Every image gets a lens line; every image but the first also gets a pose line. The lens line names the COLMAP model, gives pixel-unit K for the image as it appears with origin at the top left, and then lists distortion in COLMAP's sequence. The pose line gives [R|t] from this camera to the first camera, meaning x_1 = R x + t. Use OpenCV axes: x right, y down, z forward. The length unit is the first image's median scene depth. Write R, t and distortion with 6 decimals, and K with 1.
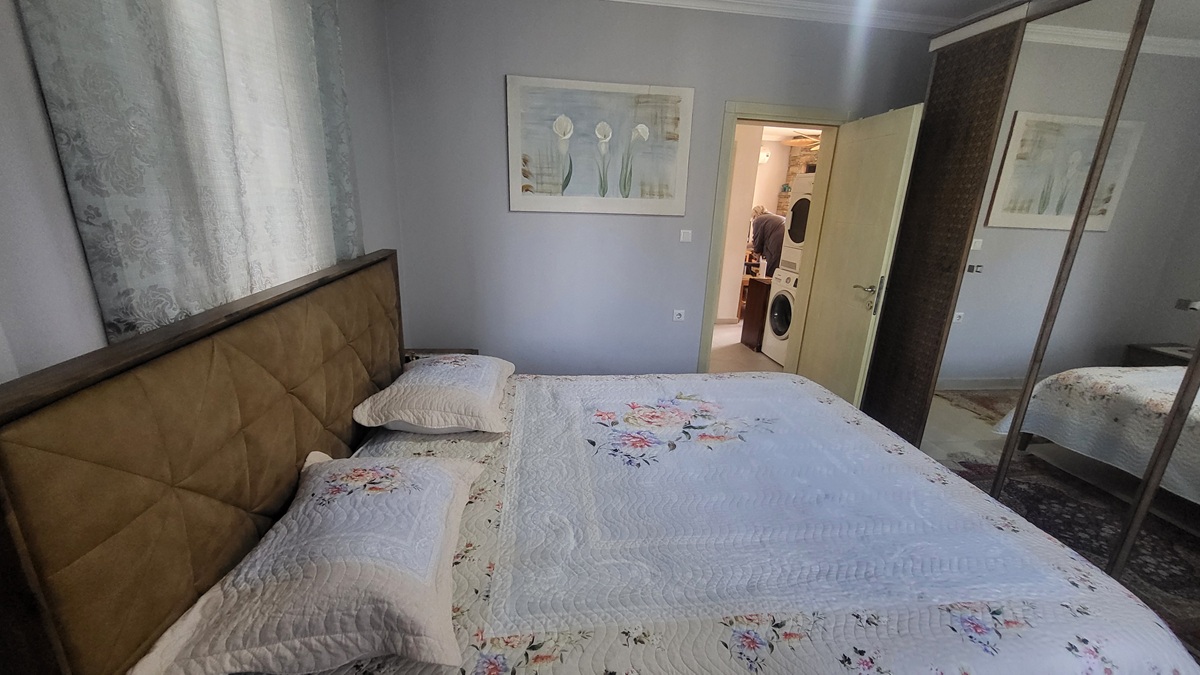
lens RADIAL K [[476.0, 0, 601.4], [0, 476.0, 340.8], [0, 0, 1]] dist [0.001371, -0.000953]
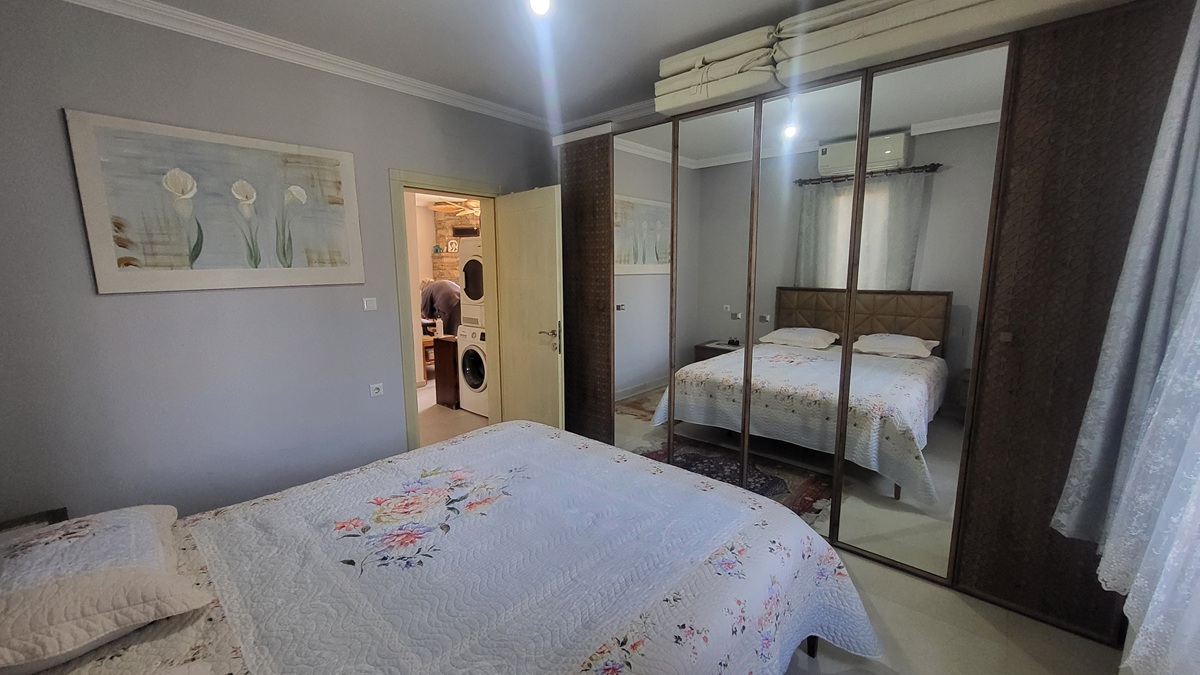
lens RADIAL K [[476.0, 0, 603.6], [0, 476.0, 338.6], [0, 0, 1]] dist [0.001371, -0.000953]
pose [[0.758626, -0.143019, 0.635635, -0.102072], [0.219857, 0.974579, -0.043115, -0.019591], [-0.613311, 0.172457, 0.770785, 0.022948]]
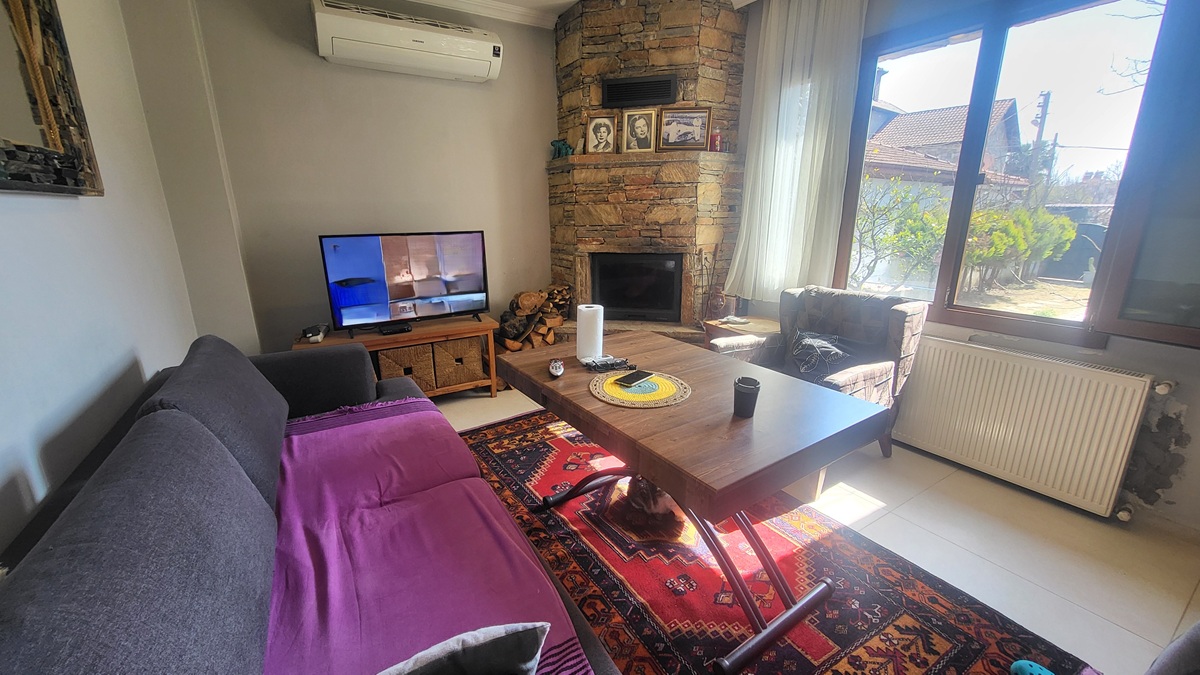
lens RADIAL K [[476.0, 0, 600.4], [0, 476.0, 340.4], [0, 0, 1]] dist [0.001371, -0.000953]
pose [[0.915913, -0.151257, 0.371785, 0.906919], [0.158047, 0.987354, 0.012338, -0.600825], [-0.368950, 0.047459, 0.928237, 2.315732]]
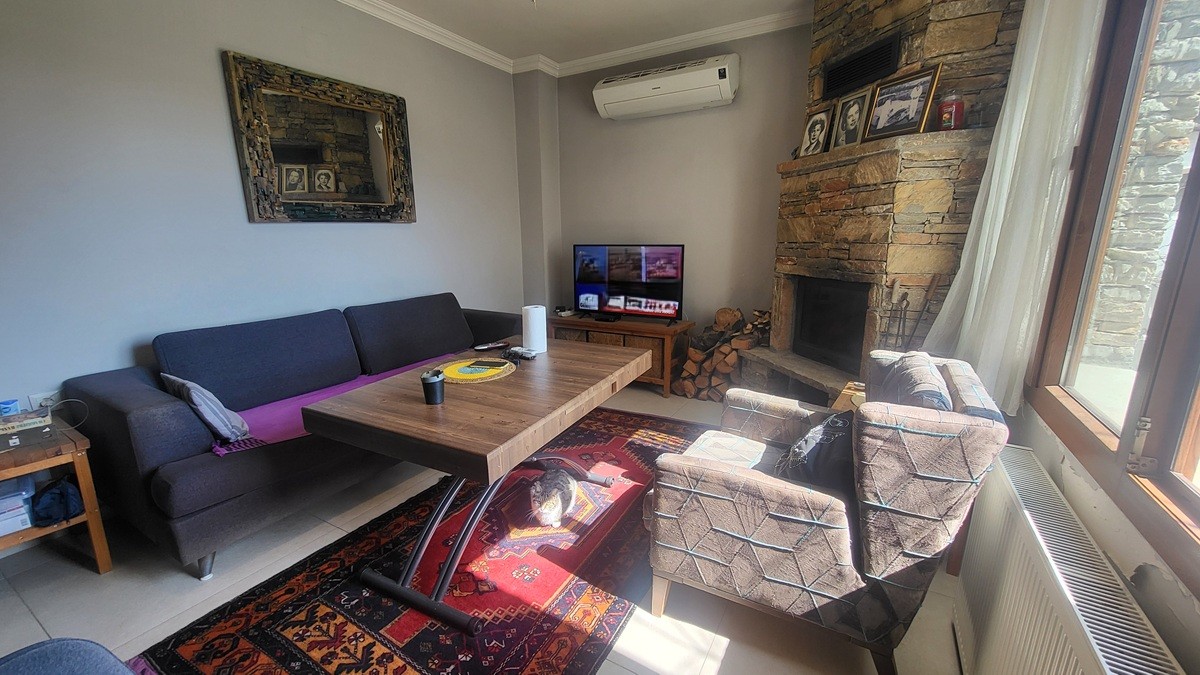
lens RADIAL K [[476.0, 0, 600.9], [0, 476.0, 340.1], [0, 0, 1]] dist [0.001371, -0.000953]
pose [[0.775253, 0.088931, -0.625359, 1.868262], [-0.139089, 0.989773, -0.031675, -0.573070], [0.616147, 0.111536, 0.779694, 2.411365]]
